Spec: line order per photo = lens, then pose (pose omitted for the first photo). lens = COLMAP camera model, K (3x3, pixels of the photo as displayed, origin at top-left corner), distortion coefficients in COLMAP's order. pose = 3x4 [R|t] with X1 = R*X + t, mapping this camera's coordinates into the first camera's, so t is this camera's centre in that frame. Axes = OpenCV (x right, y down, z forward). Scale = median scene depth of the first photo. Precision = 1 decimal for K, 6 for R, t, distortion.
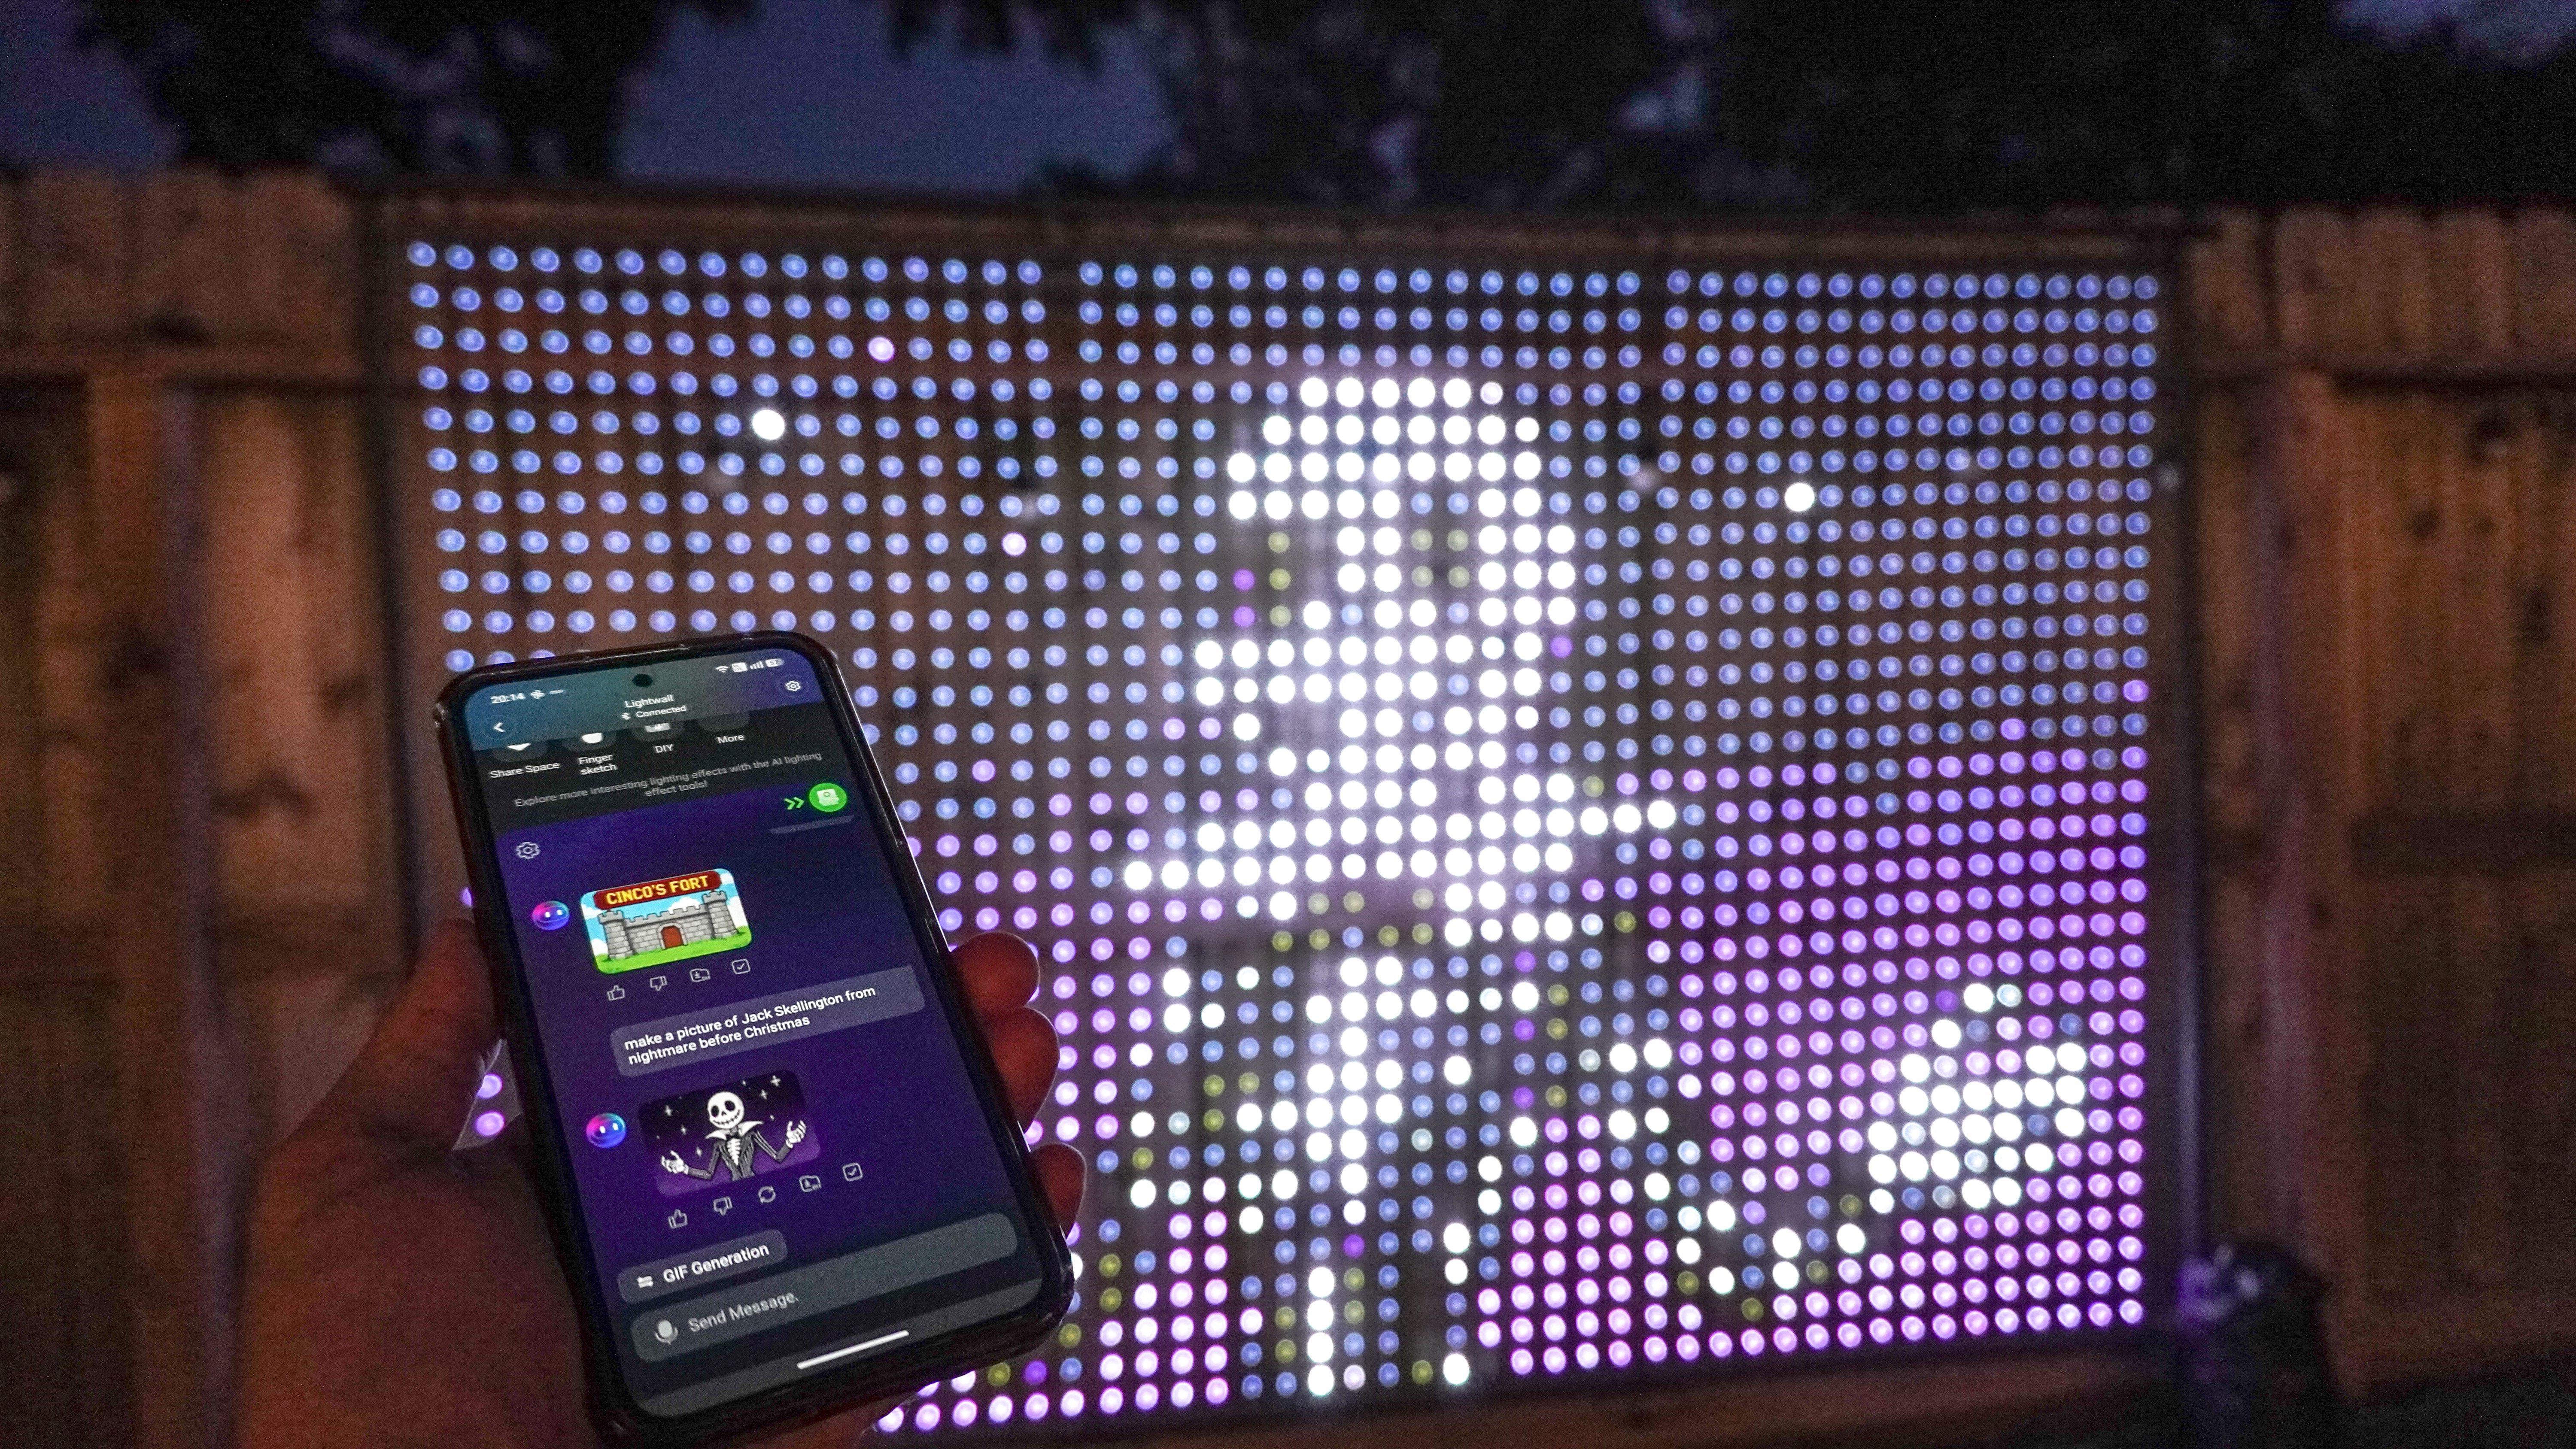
lens RADIAL K [[1825.8, 0, 1288.0], [0, 1825.8, 724.5], [0, 0, 1]] dist [-0.001064, -0.002023]
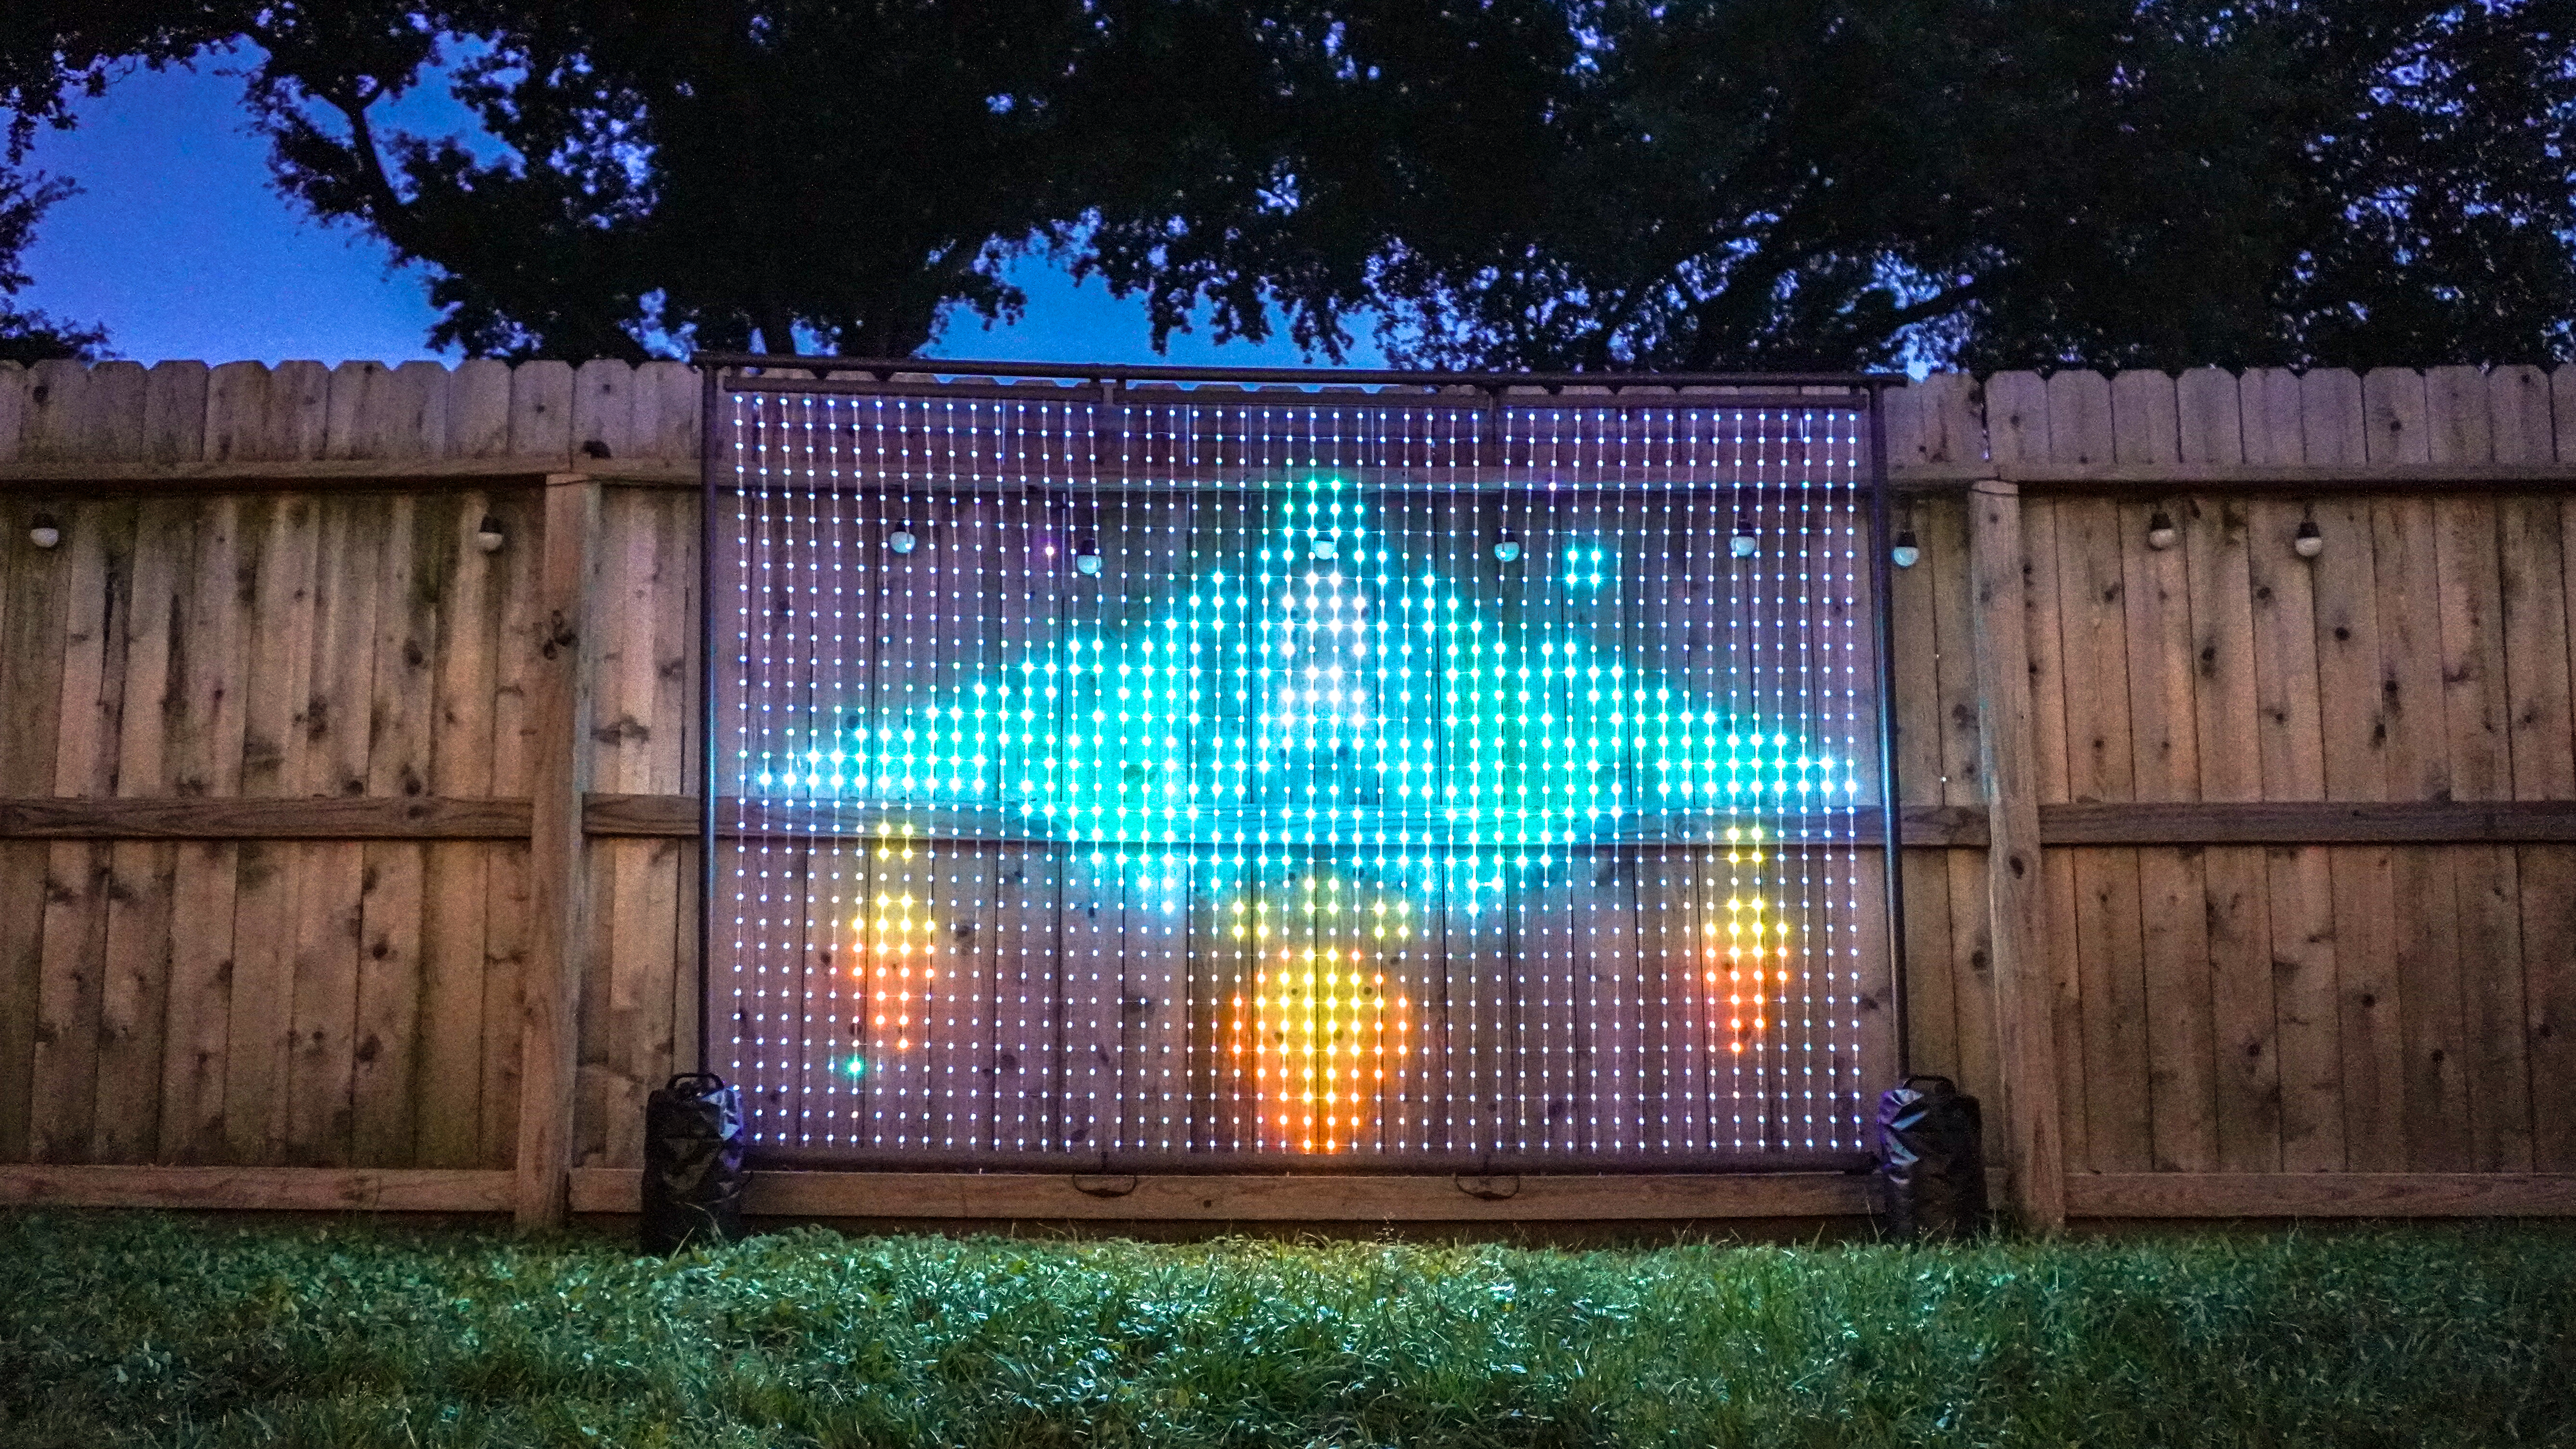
lens RADIAL K [[1852.8, 0, 1246.2], [0, 1852.8, 716.1], [0, 0, 1]] dist [0.047217, -0.078684]
pose [[0.987137, 0.012602, -0.159378, 0.213246], [-0.034833, 0.989893, -0.137473, 0.198663], [0.156035, 0.141256, 0.977599, -0.453170]]
